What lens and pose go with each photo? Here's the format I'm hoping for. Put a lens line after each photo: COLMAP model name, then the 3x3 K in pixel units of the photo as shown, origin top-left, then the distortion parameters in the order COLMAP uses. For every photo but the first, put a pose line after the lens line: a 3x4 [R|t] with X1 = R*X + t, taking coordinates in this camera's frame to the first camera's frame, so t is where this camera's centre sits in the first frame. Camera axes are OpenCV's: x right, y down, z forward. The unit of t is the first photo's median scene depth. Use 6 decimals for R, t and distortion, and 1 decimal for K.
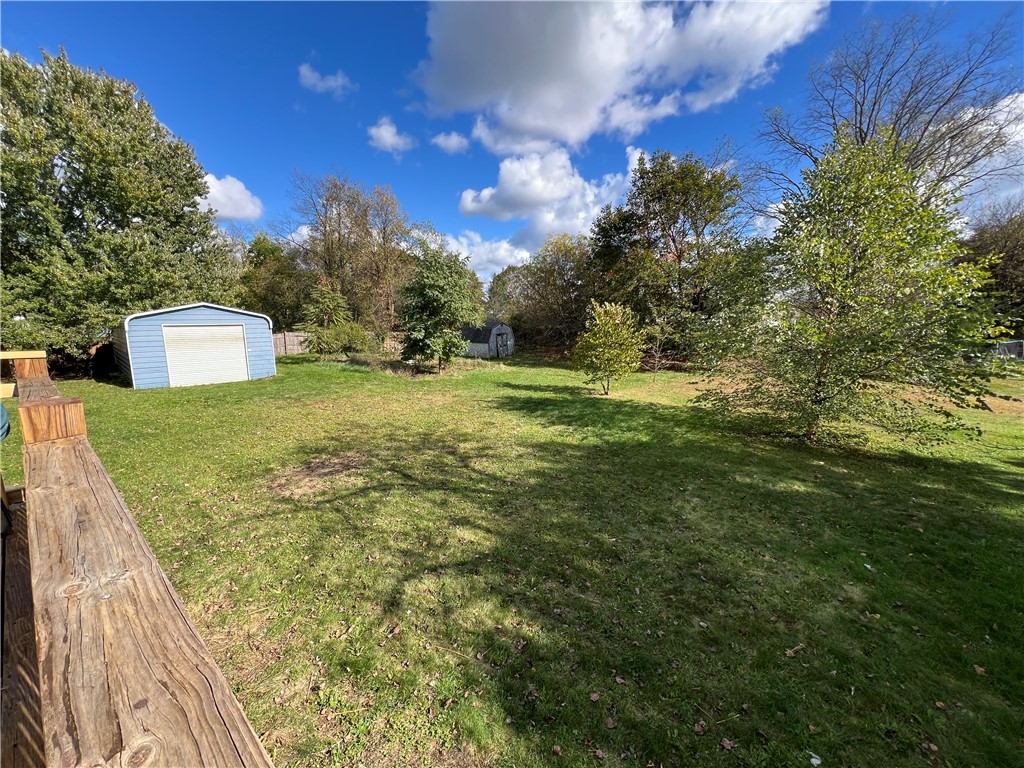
lens RADIAL K [[411.0, 0, 511.9], [0, 411.0, 381.3], [0, 0, 1]] dist [-0.029428, 0.003055]
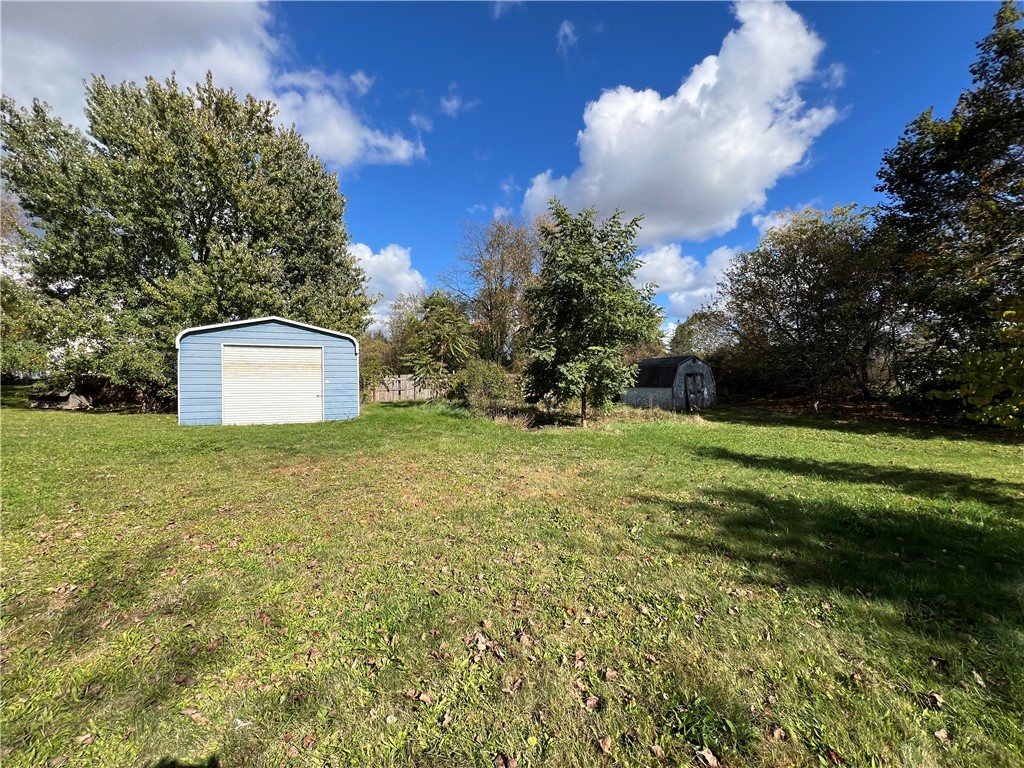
lens RADIAL K [[411.0, 0, 514.0], [0, 411.0, 390.2], [0, 0, 1]] dist [-0.029428, 0.003055]
pose [[0.914187, 0.008330, -0.405207, -0.033220], [-0.061980, 0.990902, -0.119462, 0.005916], [0.400525, 0.134325, 0.906386, 0.449662]]
